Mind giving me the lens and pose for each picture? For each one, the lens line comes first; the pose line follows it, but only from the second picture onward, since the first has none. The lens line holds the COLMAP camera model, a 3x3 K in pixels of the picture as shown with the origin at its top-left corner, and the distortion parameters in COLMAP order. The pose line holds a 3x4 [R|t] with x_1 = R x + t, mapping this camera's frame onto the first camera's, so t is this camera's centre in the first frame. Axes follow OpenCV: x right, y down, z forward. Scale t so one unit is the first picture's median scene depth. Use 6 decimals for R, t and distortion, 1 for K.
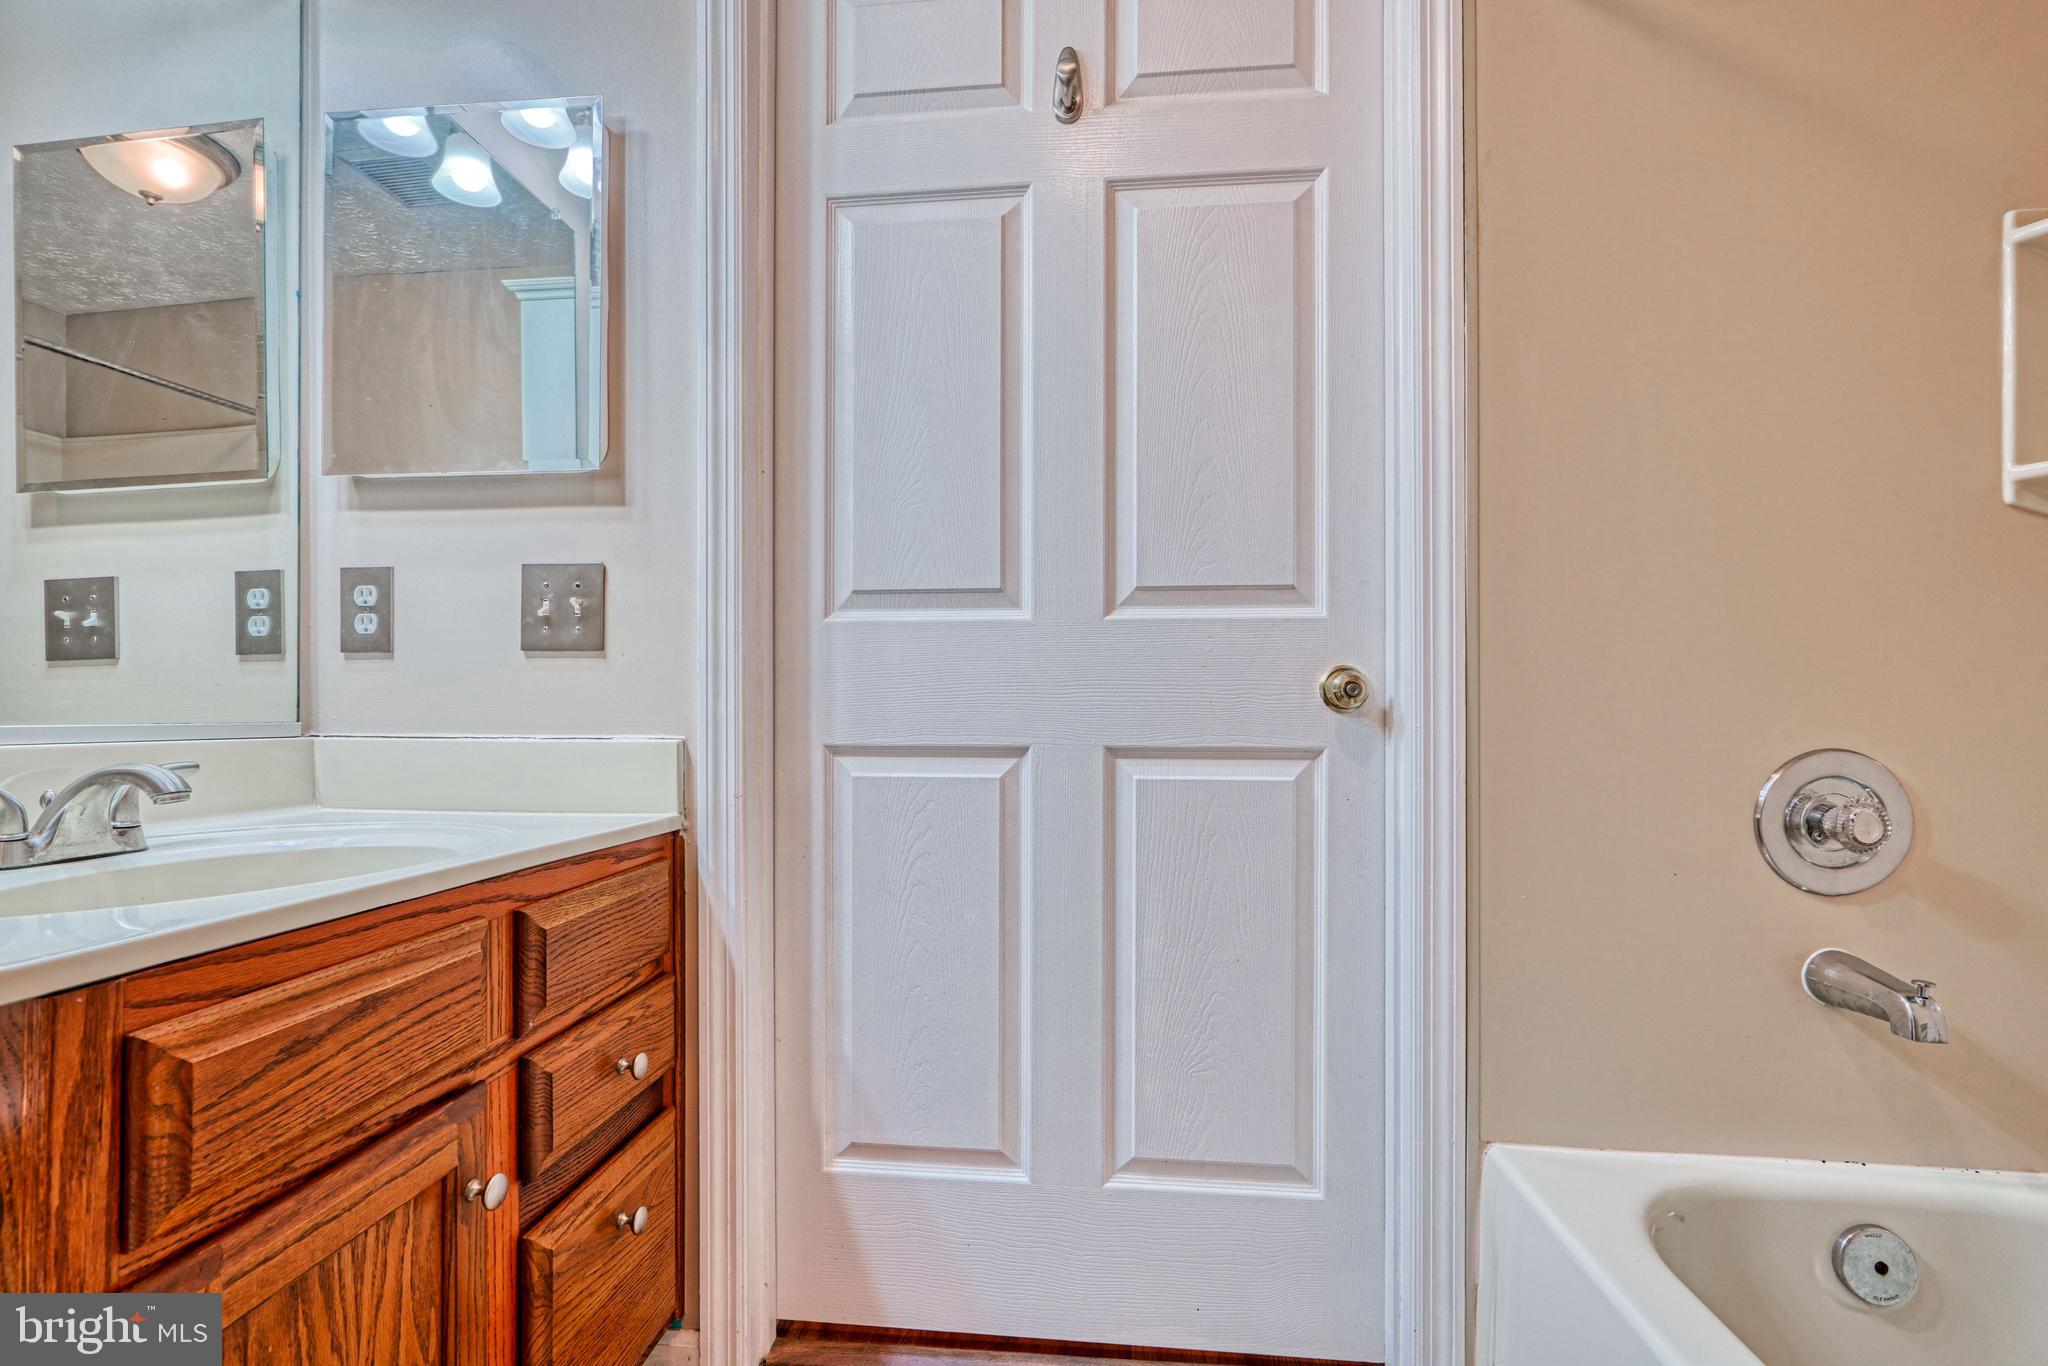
lens RADIAL K [[928.2, 0, 1024.0], [0, 928.2, 683.0], [0, 0, 1]] dist [-0.005653, 0.000133]
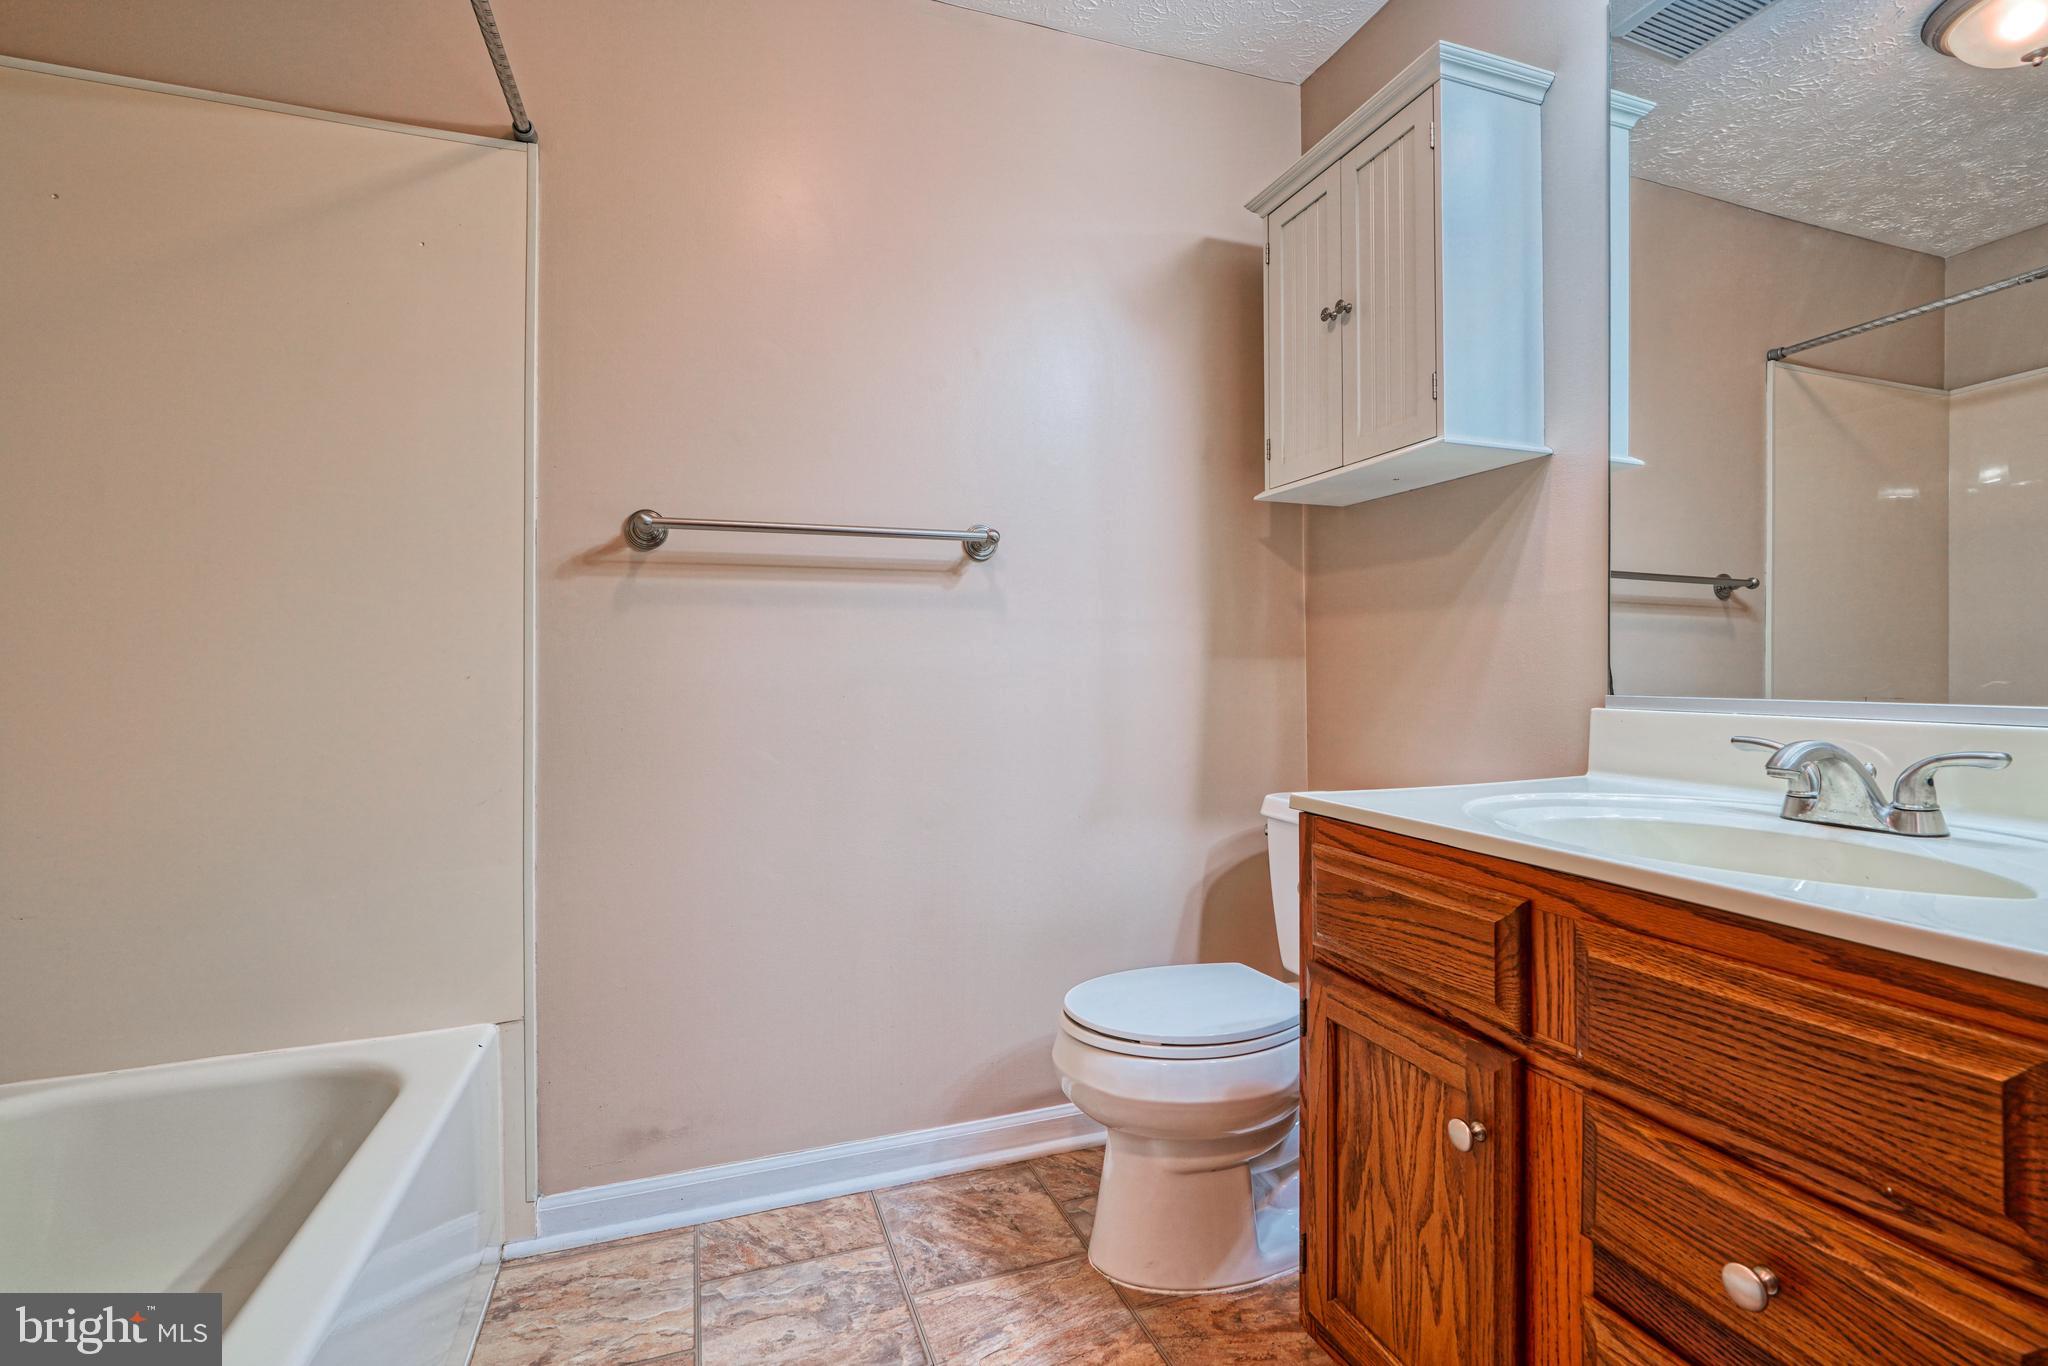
lens RADIAL K [[928.2, 0, 1024.0], [0, 928.2, 683.0], [0, 0, 1]] dist [-0.005653, 0.000133]
pose [[-0.907865, 0.014956, -0.418995, 0.385425], [0.022317, 0.999671, -0.012671, 0.021775], [0.418668, -0.020854, -0.907900, 1.991980]]
